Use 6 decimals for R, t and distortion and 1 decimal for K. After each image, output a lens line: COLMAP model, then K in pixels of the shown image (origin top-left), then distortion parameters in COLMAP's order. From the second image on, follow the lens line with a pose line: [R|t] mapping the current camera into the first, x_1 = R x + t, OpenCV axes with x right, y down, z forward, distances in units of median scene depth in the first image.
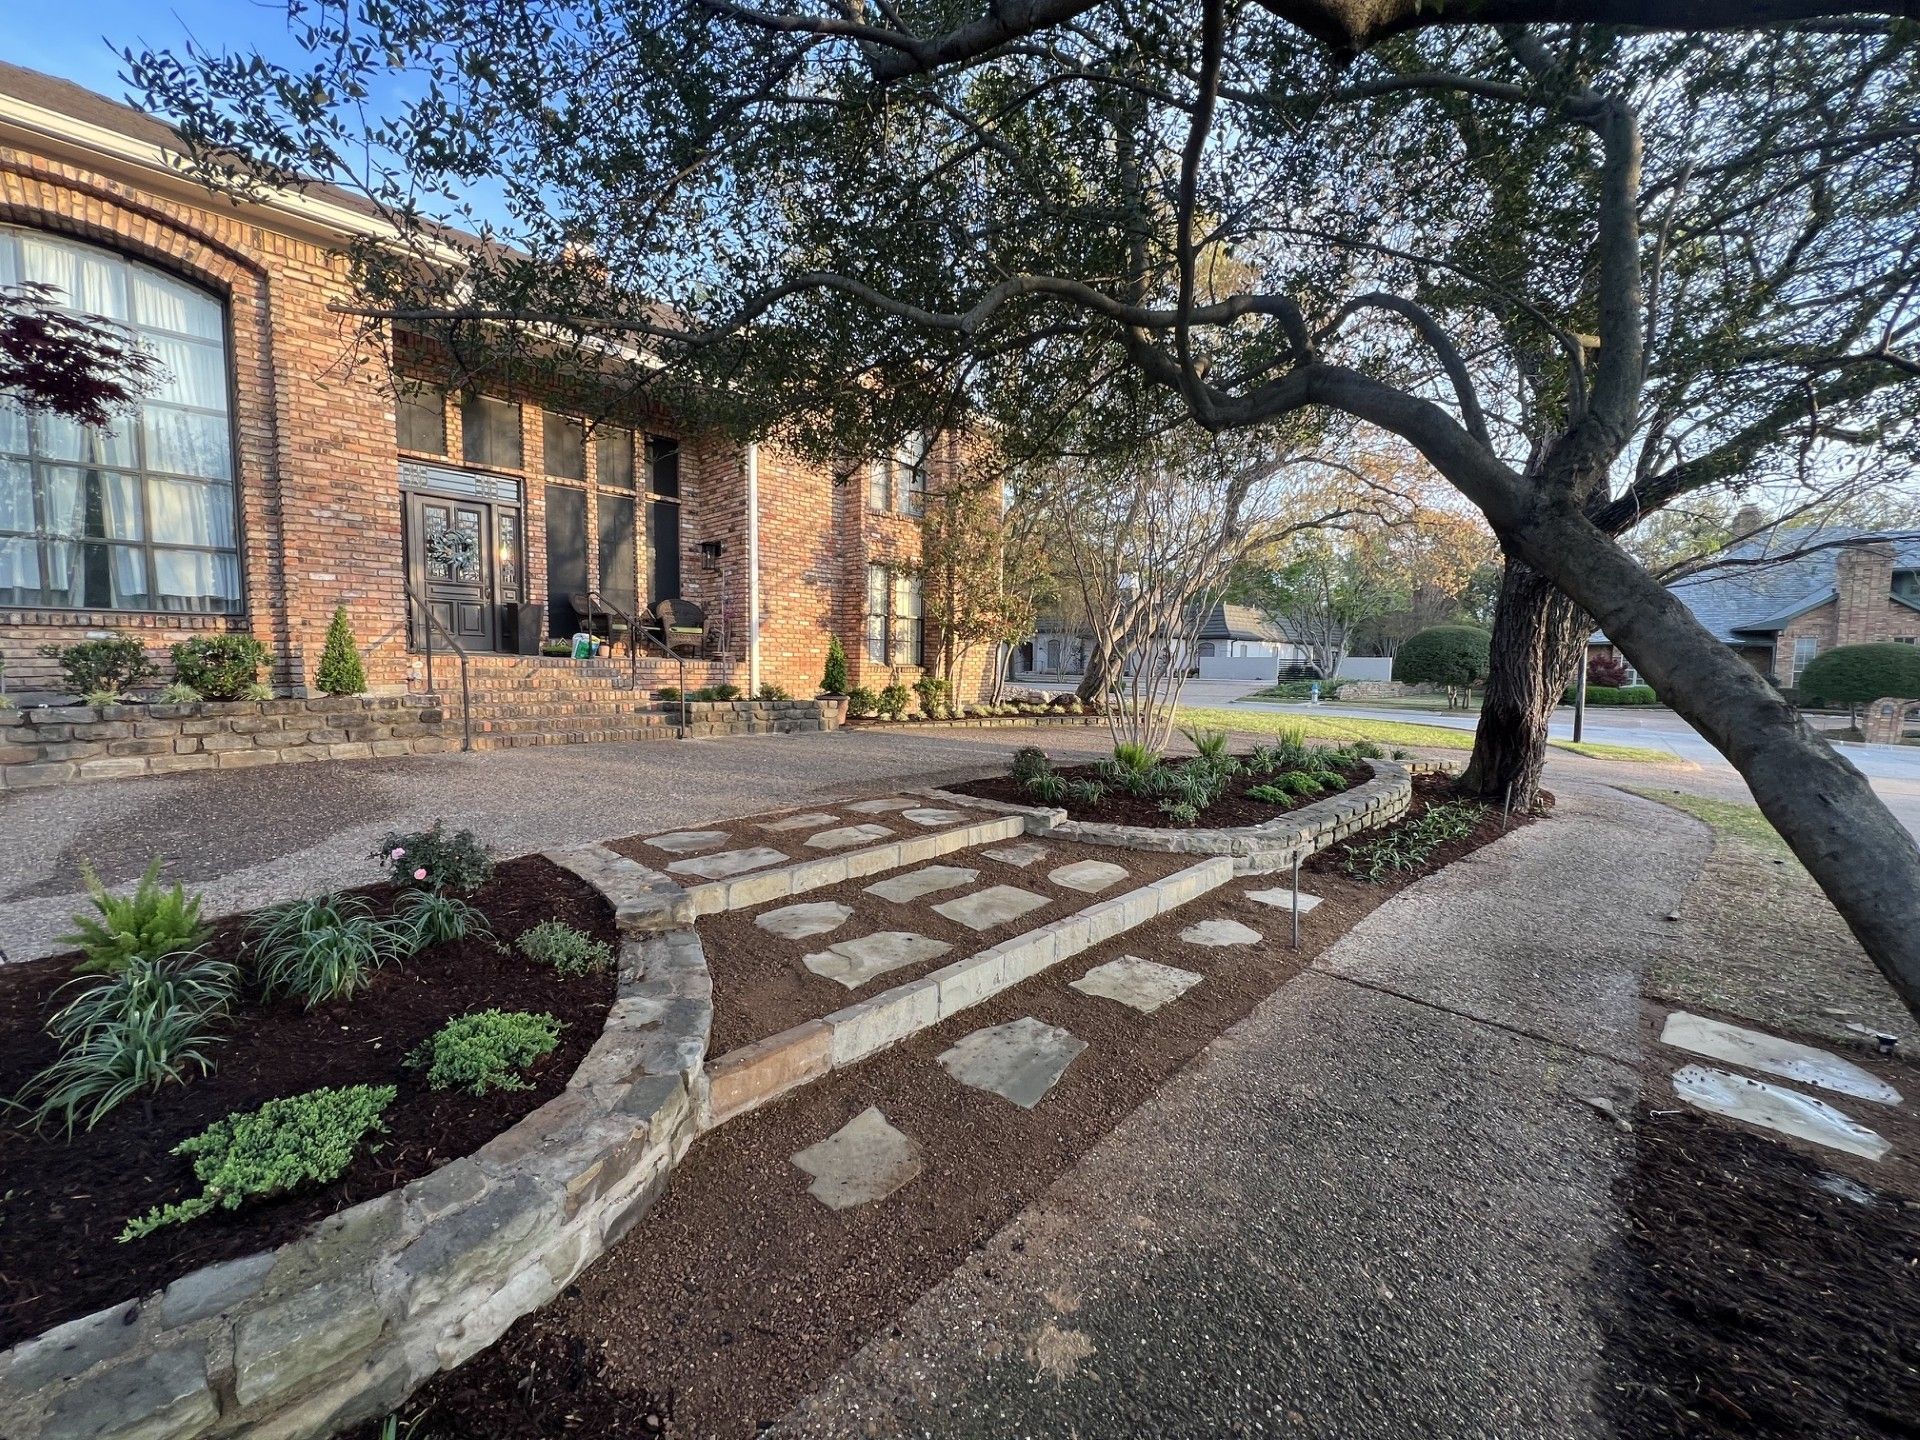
lens RADIAL K [[756.2, 0, 960.1], [0, 756.2, 723.7], [0, 0, 1]] dist [-0.001062, -0.000176]
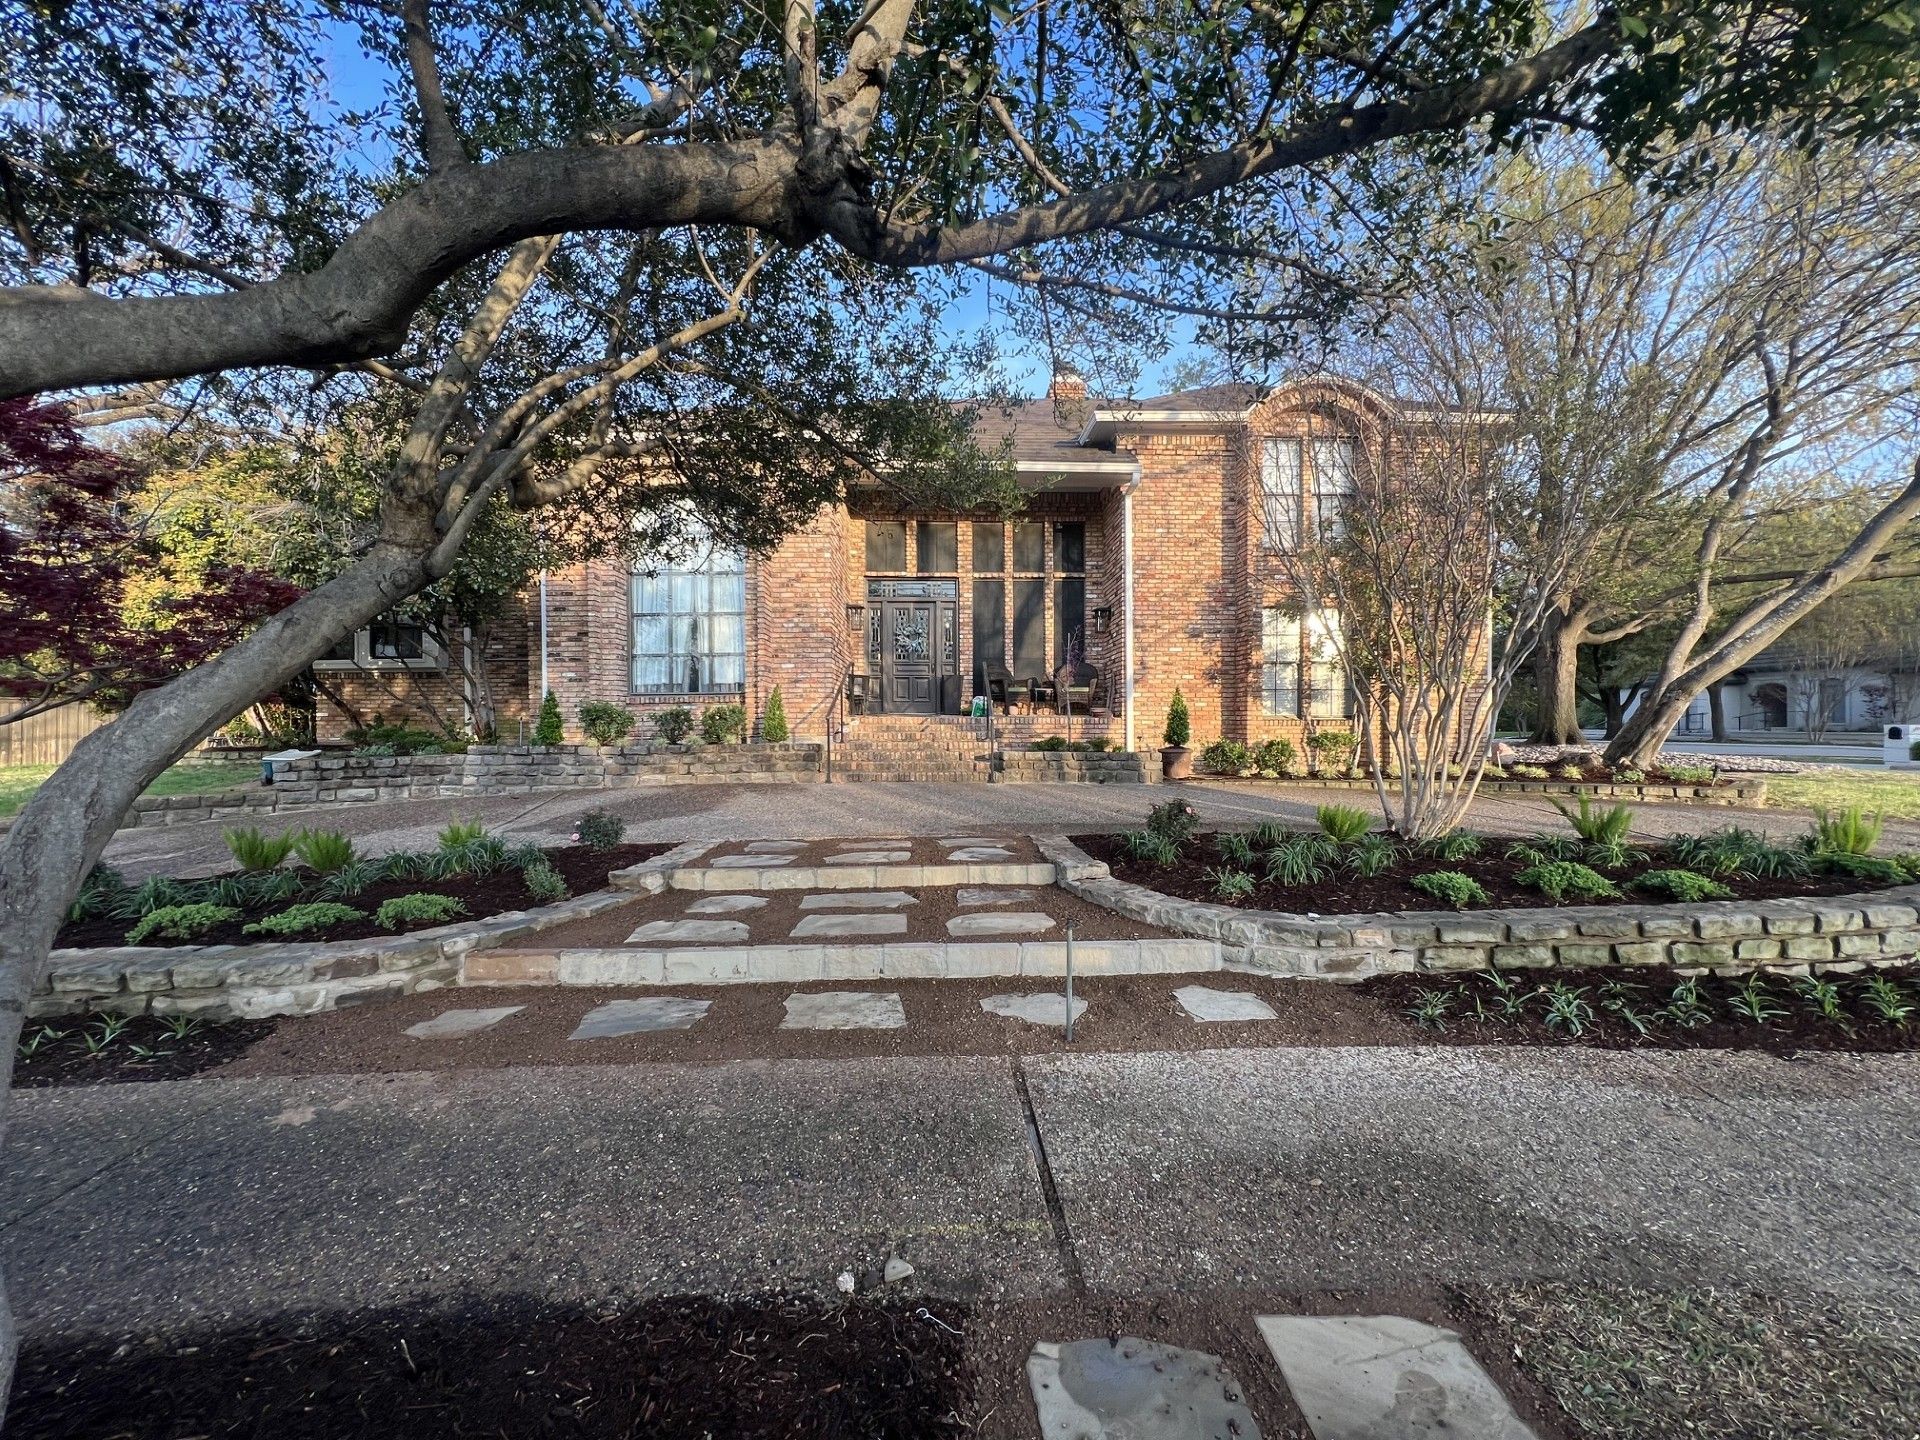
lens RADIAL K [[756.2, 0, 958.9], [0, 756.2, 722.2], [0, 0, 1]] dist [-0.001062, -0.000176]
pose [[0.708778, -0.019083, -0.705174, 0.519954], [-0.041314, 0.996795, -0.068500, 0.011347], [0.704221, 0.077684, 0.705718, 0.182873]]
